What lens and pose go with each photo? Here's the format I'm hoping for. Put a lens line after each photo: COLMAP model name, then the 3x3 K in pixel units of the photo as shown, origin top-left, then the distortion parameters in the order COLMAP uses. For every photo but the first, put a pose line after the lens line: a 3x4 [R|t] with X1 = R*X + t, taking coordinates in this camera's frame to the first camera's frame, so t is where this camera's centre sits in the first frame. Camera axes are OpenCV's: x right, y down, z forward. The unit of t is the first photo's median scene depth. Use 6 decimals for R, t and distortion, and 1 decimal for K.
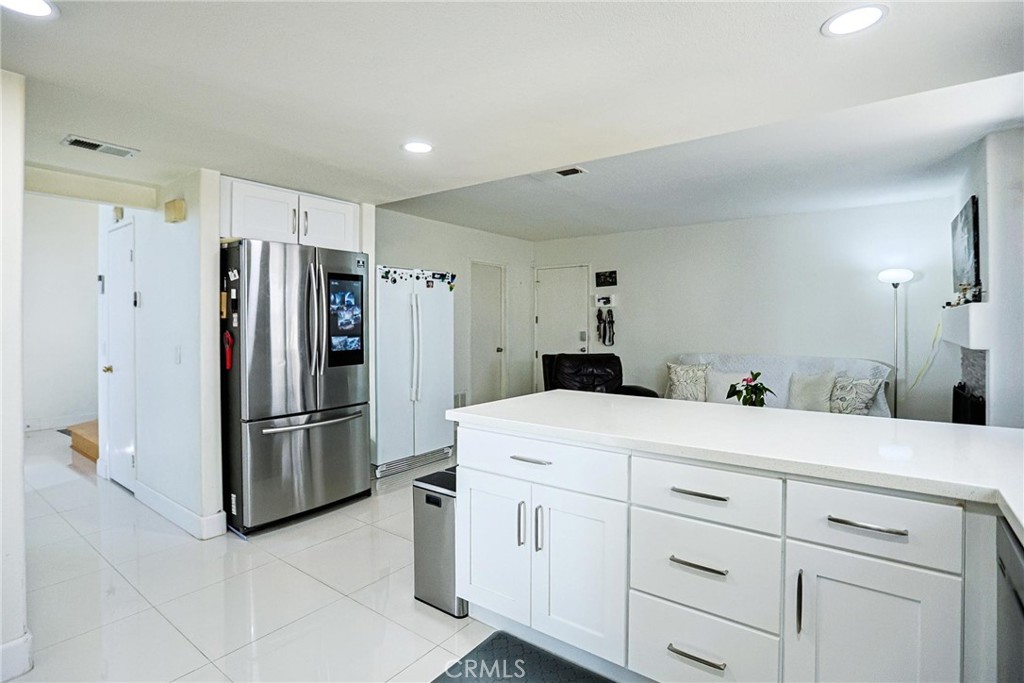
lens RADIAL K [[517.7, 0, 512.2], [0, 517.7, 322.9], [0, 0, 1]] dist [-0.053026, 0.000149]
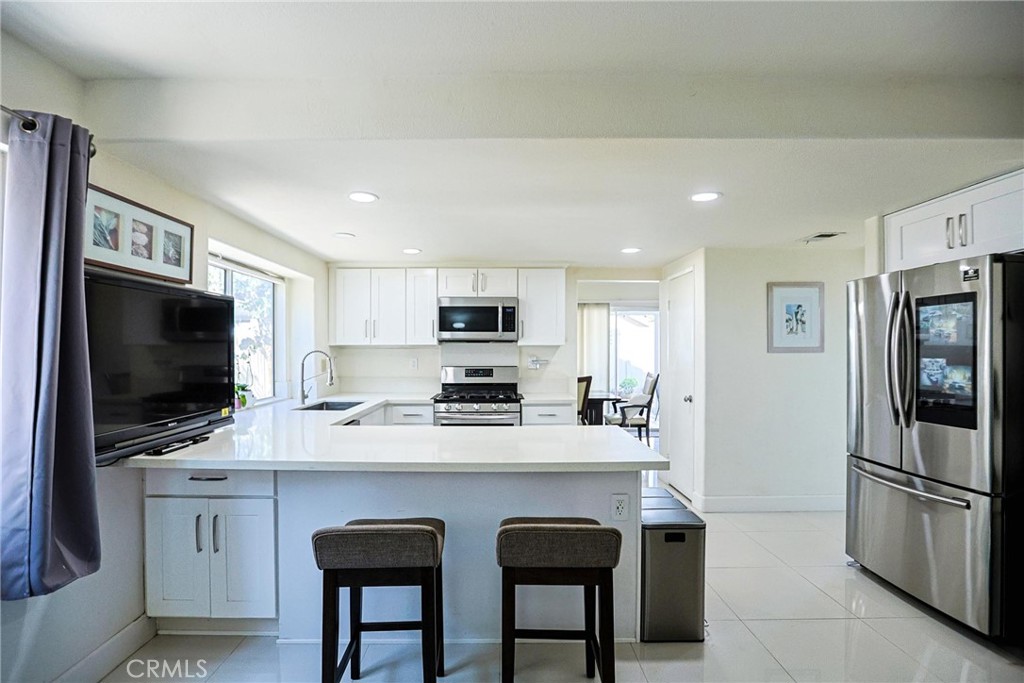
lens RADIAL K [[504.1, 0, 483.4], [0, 504.1, 350.5], [0, 0, 1]] dist [-0.003685, -0.000069]
pose [[-0.814518, 0.004500, -0.580121, 0.313786], [0.003176, 0.999990, 0.003298, -0.012938], [0.580130, 0.000844, -0.814524, 0.634358]]
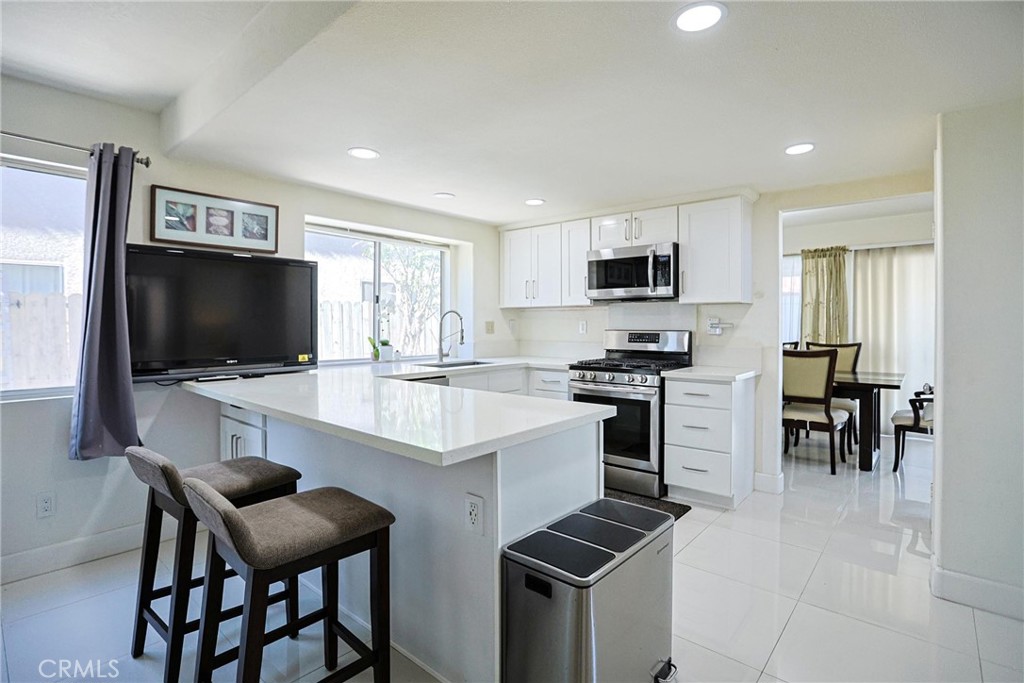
lens RADIAL K [[499.0, 0, 508.6], [0, 499.0, 325.1], [0, 0, 1]] dist [-0.033632, 0.001391]
pose [[-0.996978, -0.000014, 0.077682, -0.007751], [0.000150, 0.999998, 0.002098, 0.005959], [-0.077682, 0.002103, -0.996976, 0.646605]]
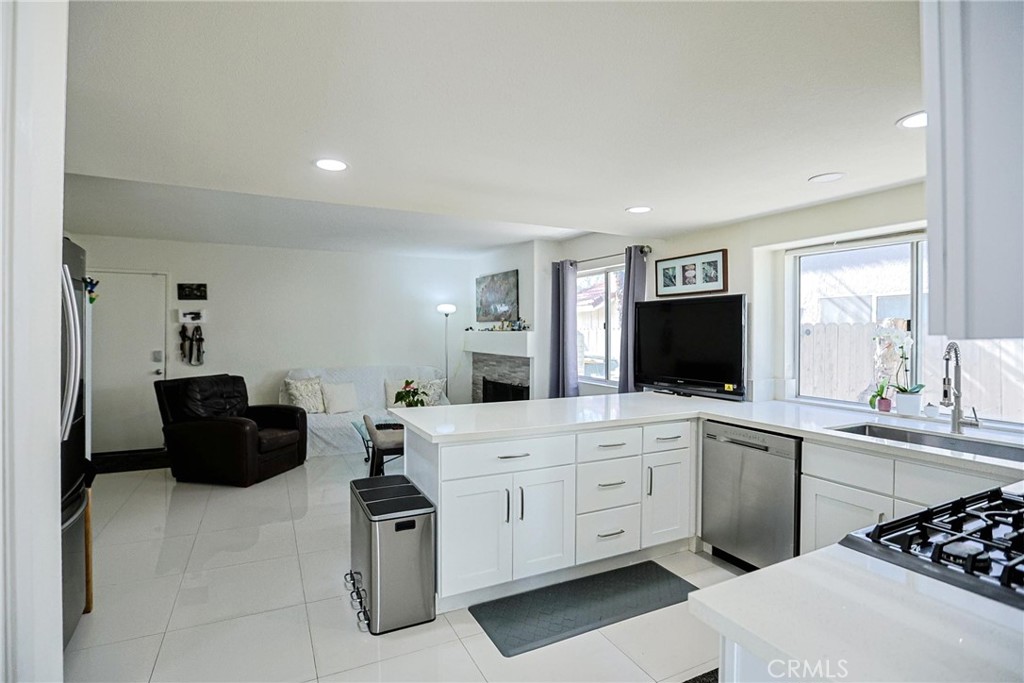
lens RADIAL K [[499.0, 0, 508.6], [0, 499.0, 325.1], [0, 0, 1]] dist [-0.033632, 0.001391]
pose [[0.437567, 0.014983, 0.899061, -0.350736], [-0.005855, 0.999887, -0.013814, -0.018466], [-0.899167, 0.000780, 0.437605, 0.131534]]
